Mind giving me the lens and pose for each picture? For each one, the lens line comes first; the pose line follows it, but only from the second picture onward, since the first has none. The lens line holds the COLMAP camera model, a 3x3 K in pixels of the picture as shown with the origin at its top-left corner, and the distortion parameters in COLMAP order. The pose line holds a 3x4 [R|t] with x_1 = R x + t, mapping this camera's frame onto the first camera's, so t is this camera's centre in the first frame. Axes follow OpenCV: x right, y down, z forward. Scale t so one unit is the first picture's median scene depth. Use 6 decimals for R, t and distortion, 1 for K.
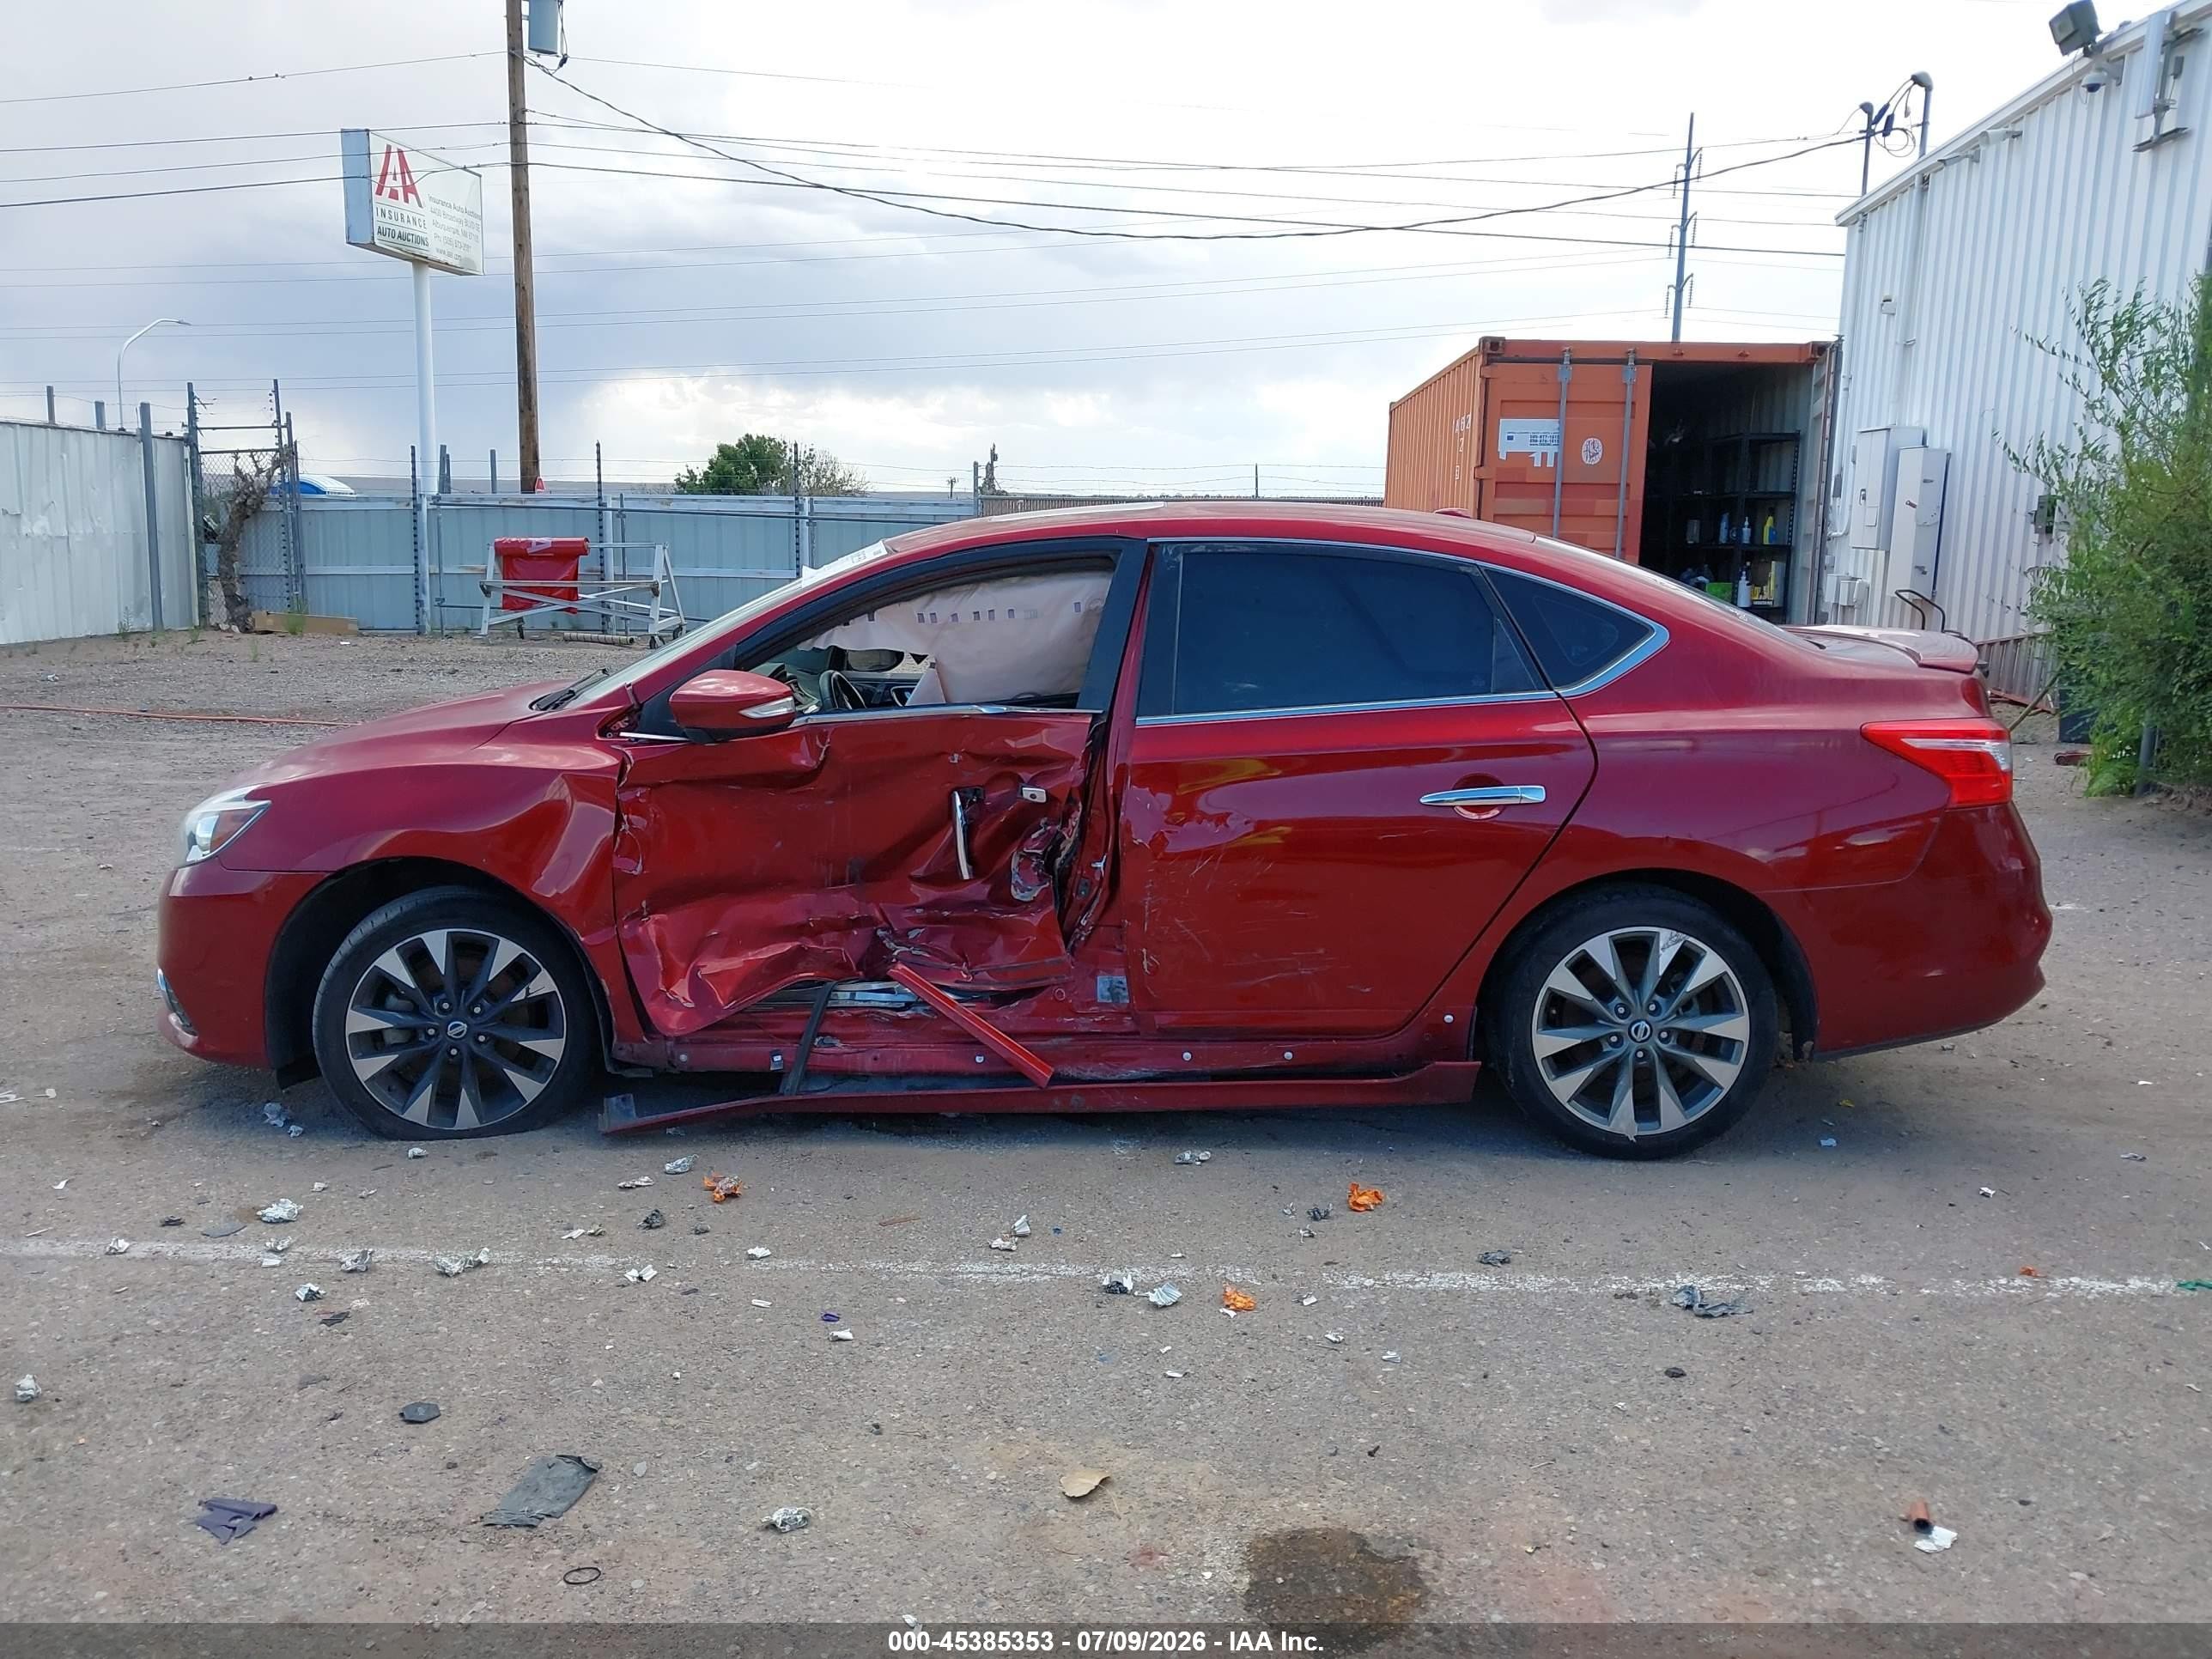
lens RADIAL K [[1773.5, 0, 1105.0], [0, 1773.5, 809.7], [0, 0, 1]] dist [0.058009, -0.010315]
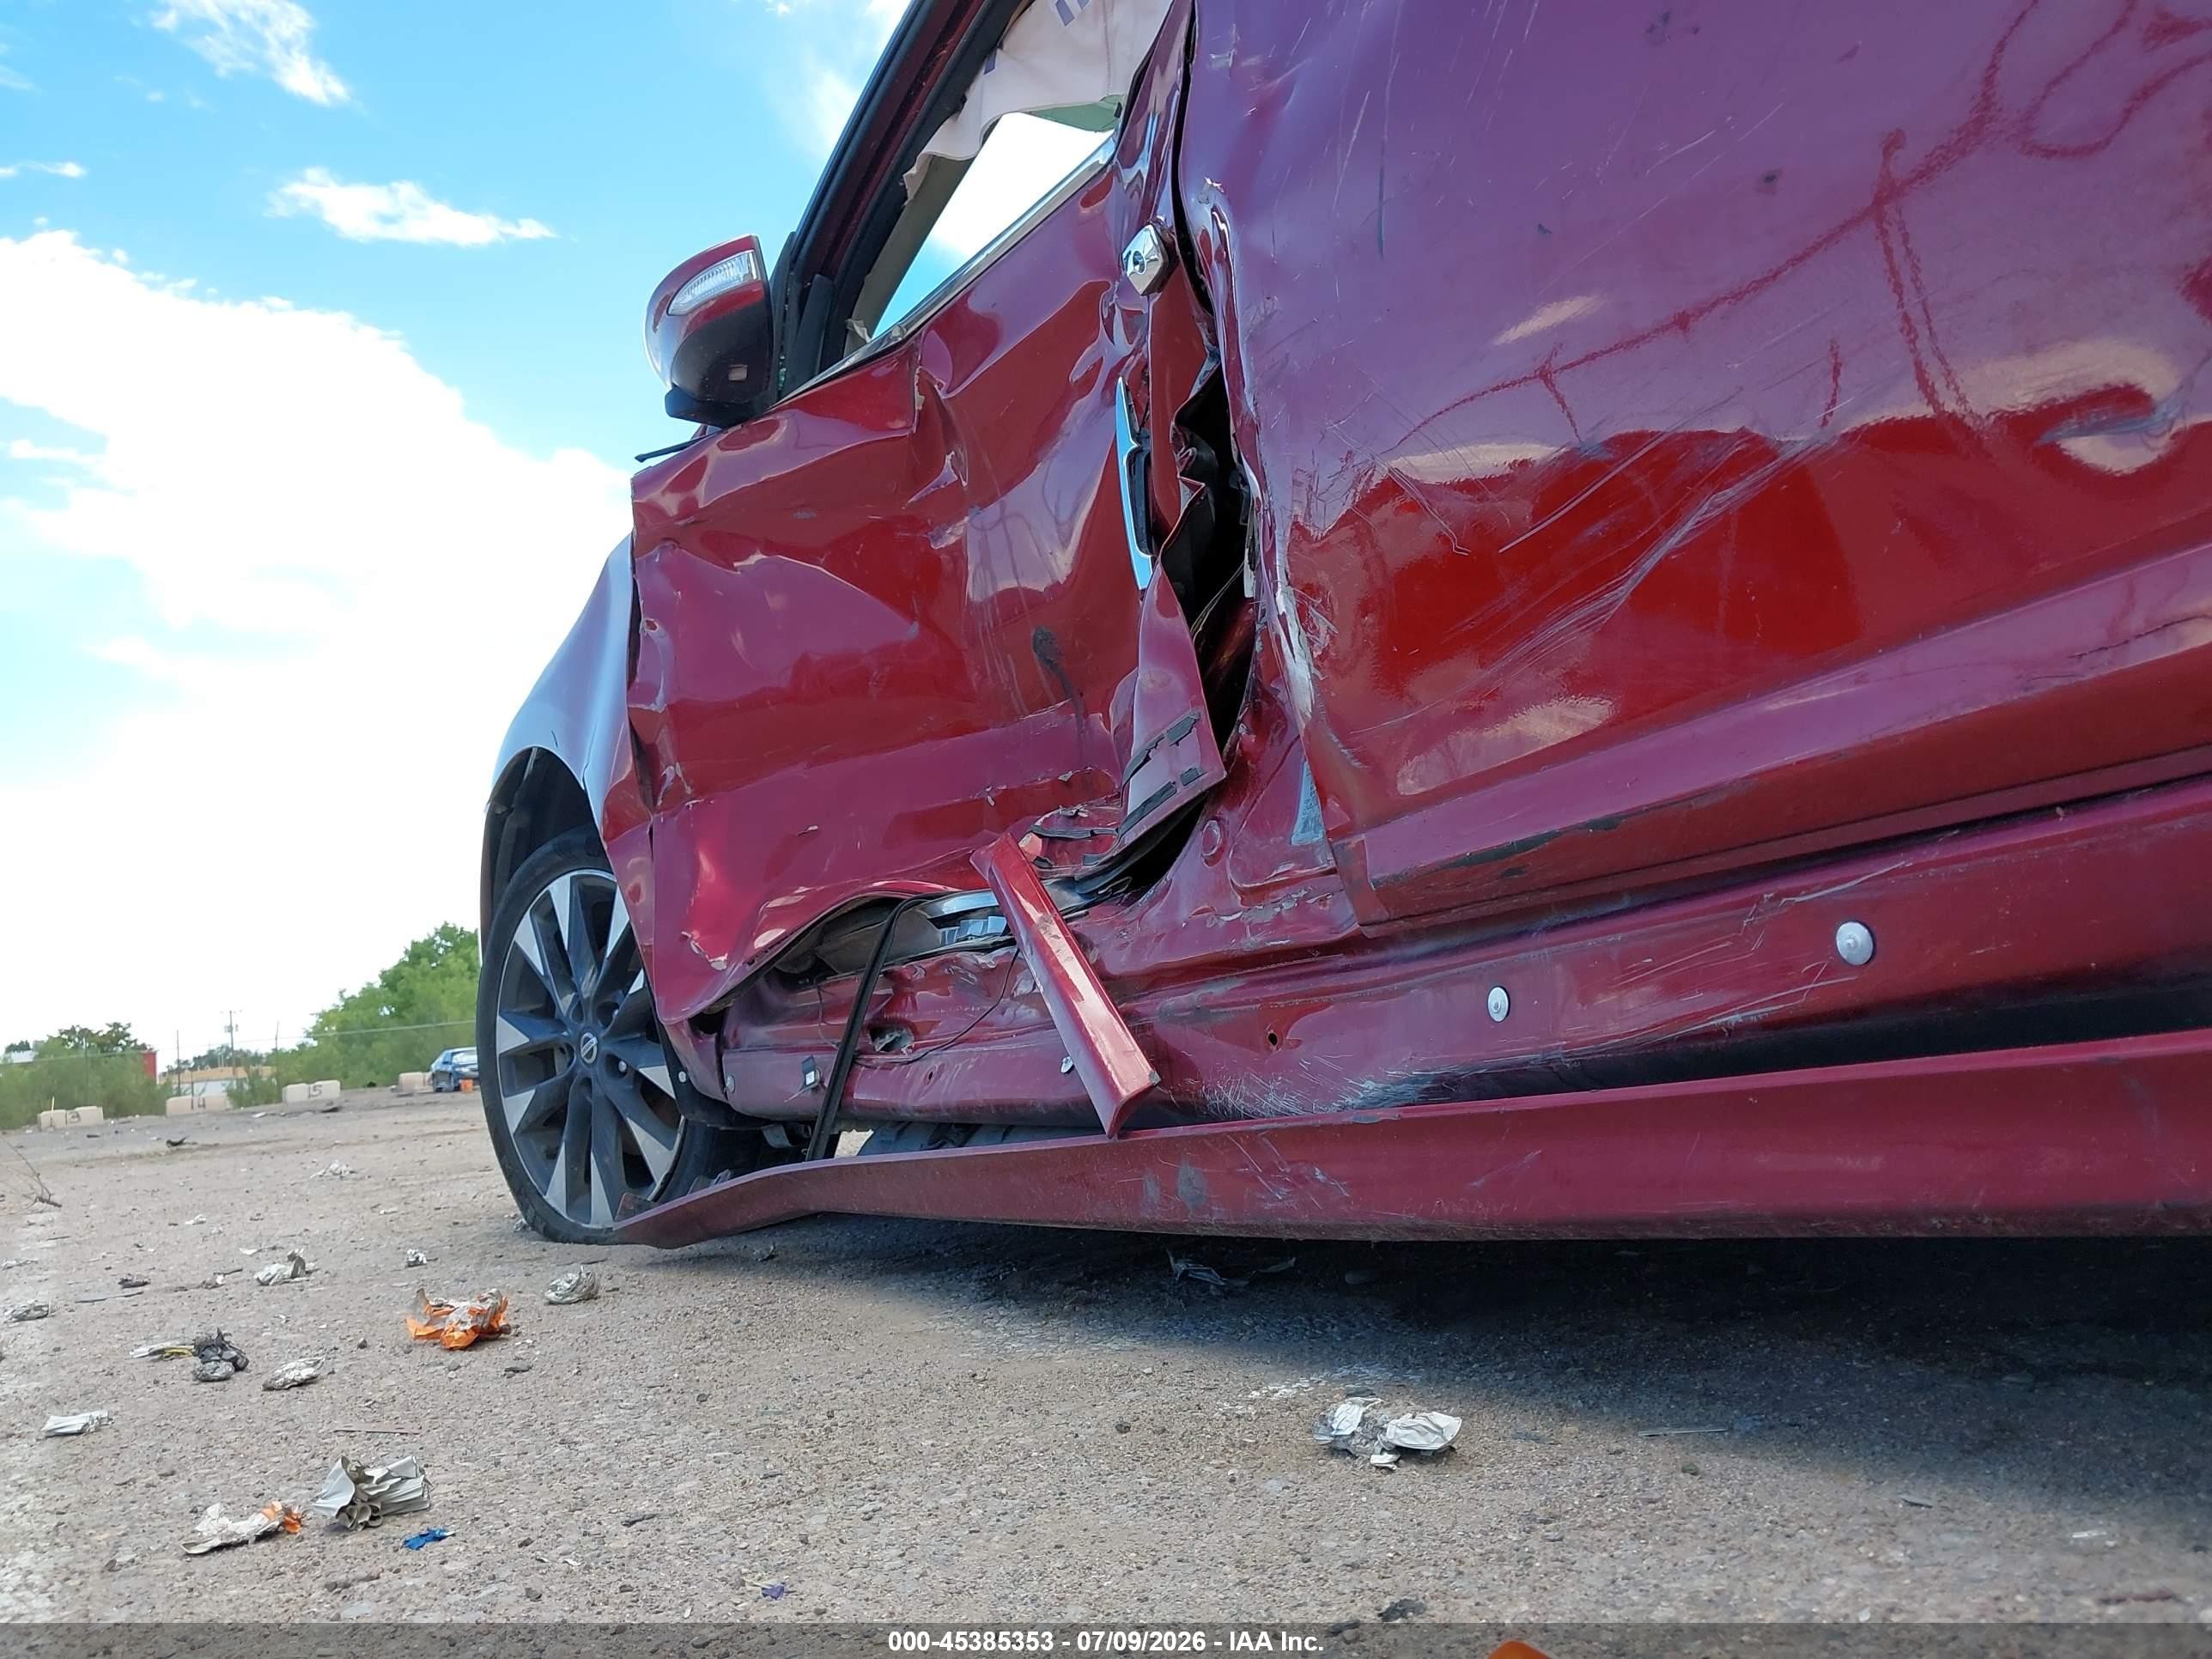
lens RADIAL K [[1761.4, 0, 1089.6], [0, 1761.4, 818.0], [0, 0, 1]] dist [0.000260, 0.003391]
pose [[0.526002, -0.165830, -0.834159, 0.212520], [-0.037148, 0.975391, -0.217331, 0.163629], [0.849672, 0.145304, 0.506898, 0.813049]]
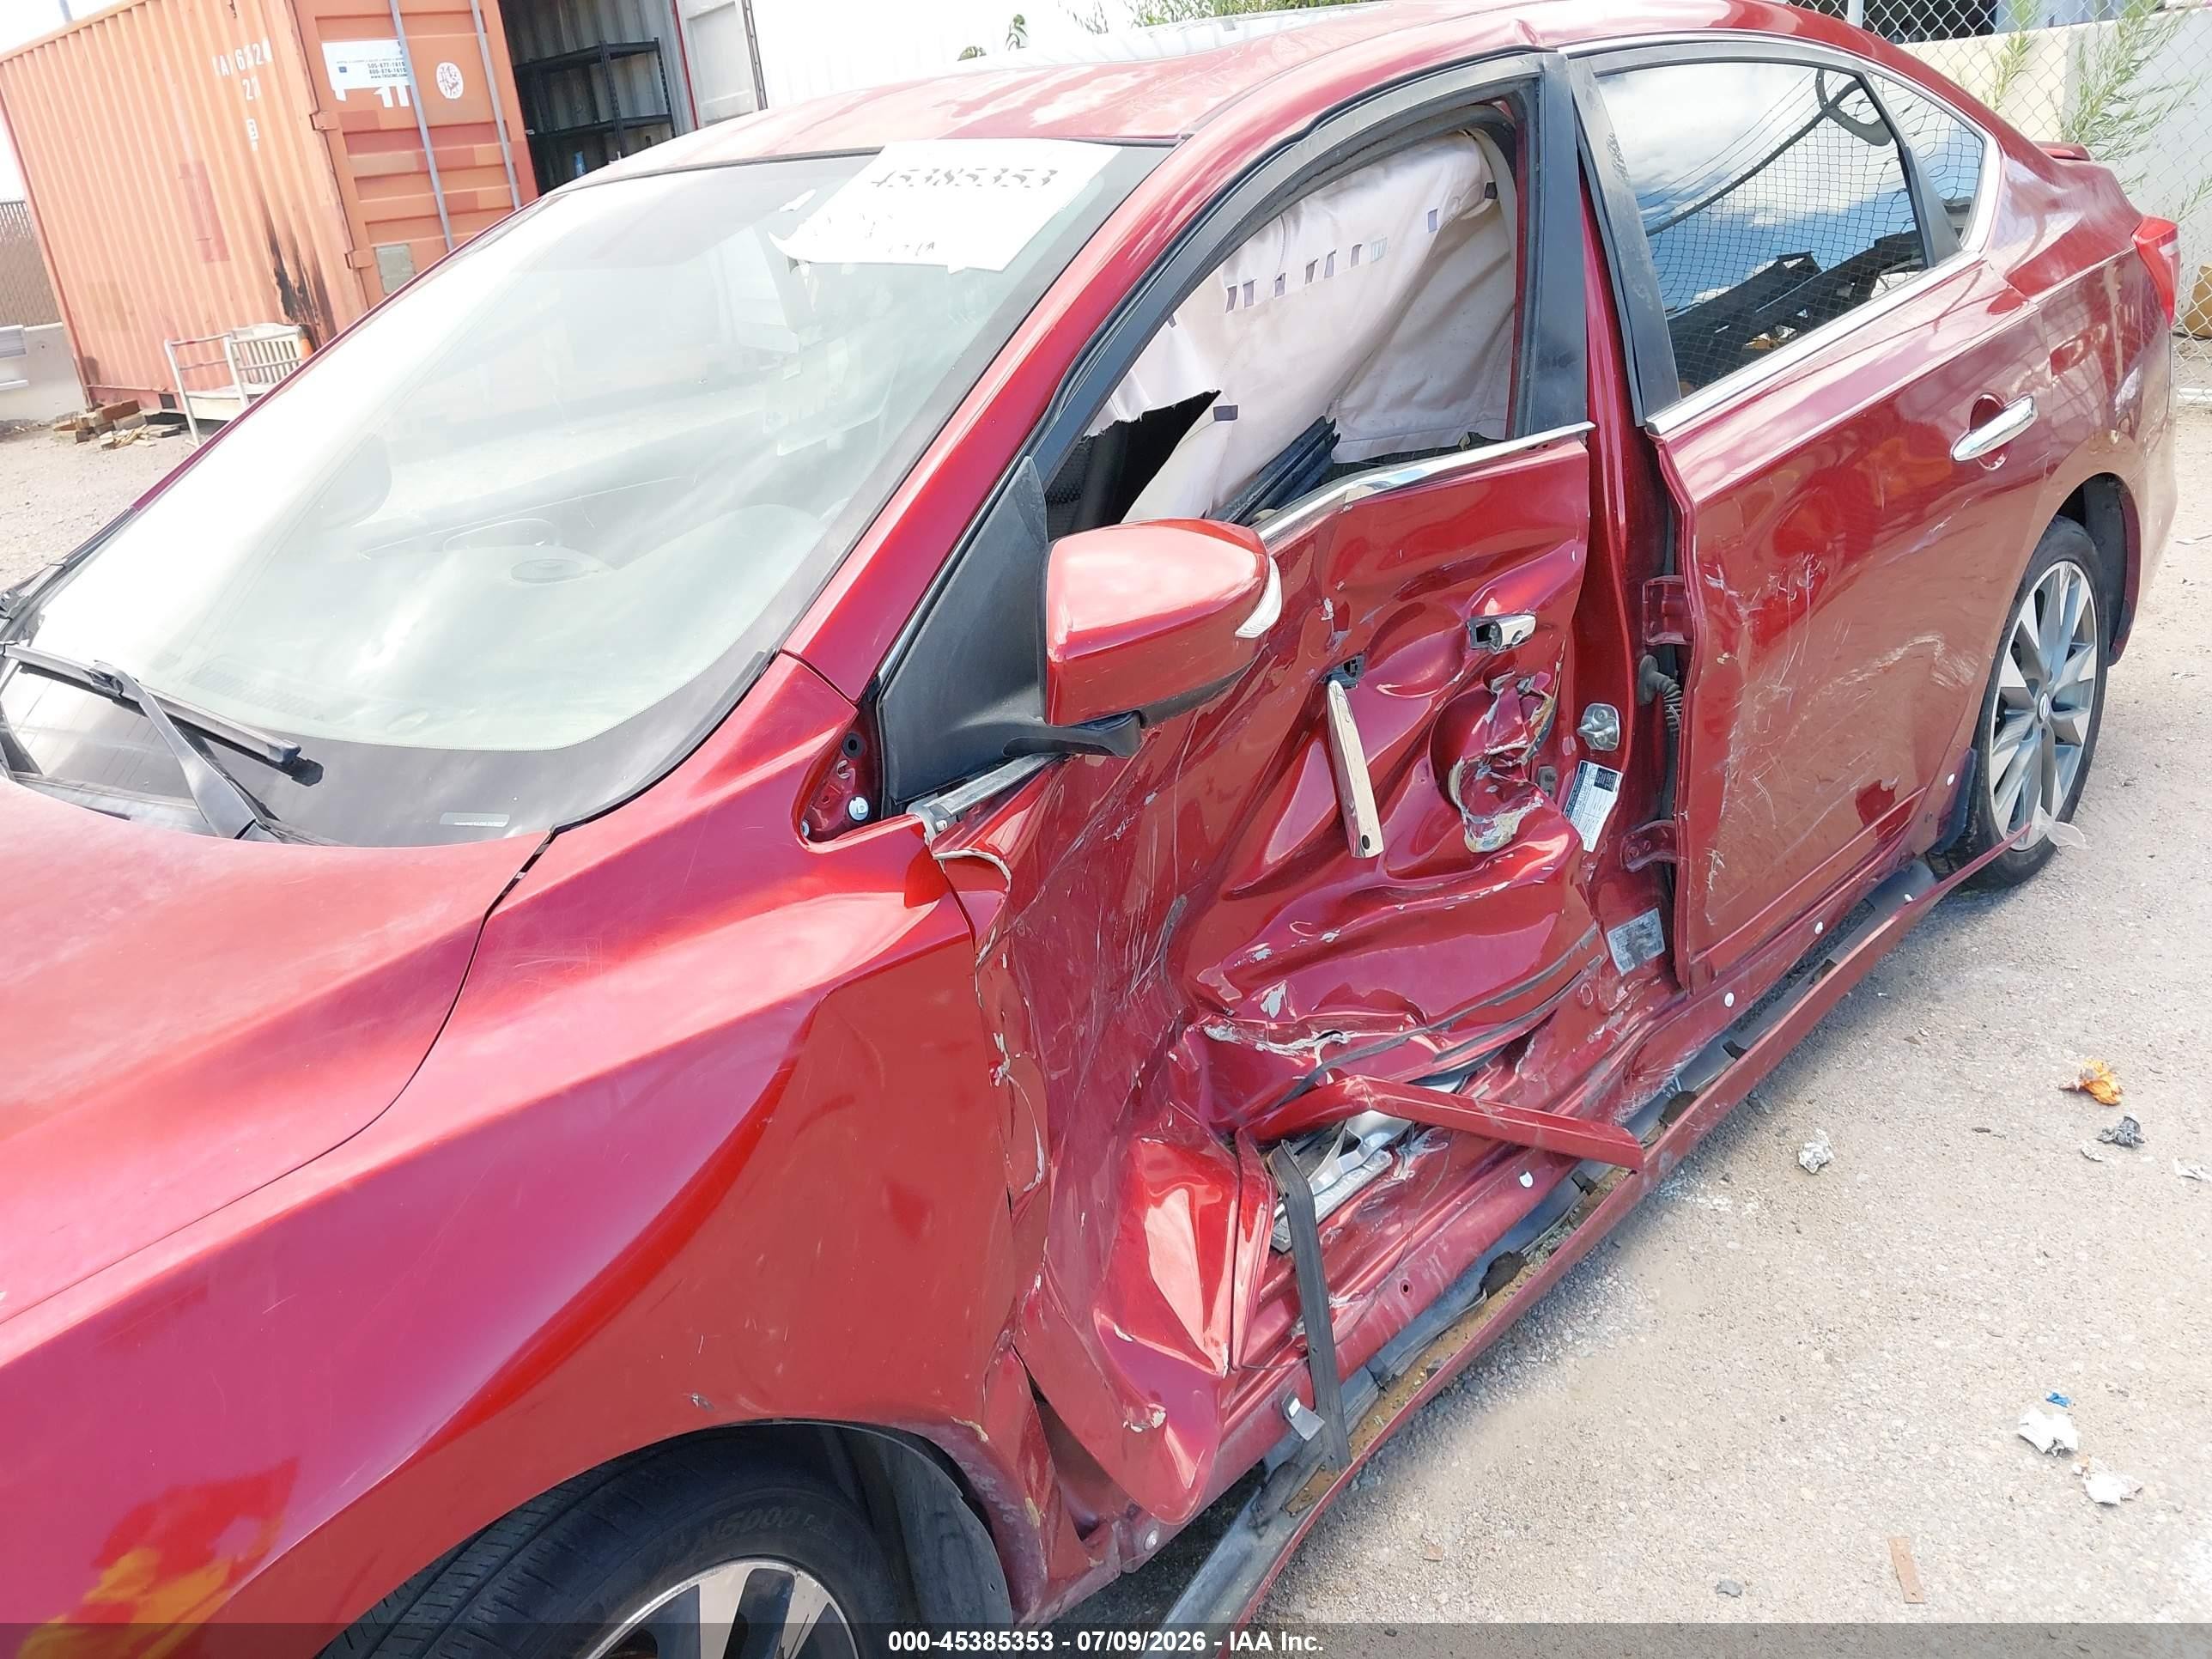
lens RADIAL K [[1761.4, 0, 1089.6], [0, 1761.4, 818.0], [0, 0, 1]] dist [0.000260, 0.003391]
pose [[0.676270, -0.348675, 0.648910, -0.428989], [0.230618, 0.936818, 0.263033, -0.109261], [-0.699624, -0.028231, 0.713954, 0.722606]]
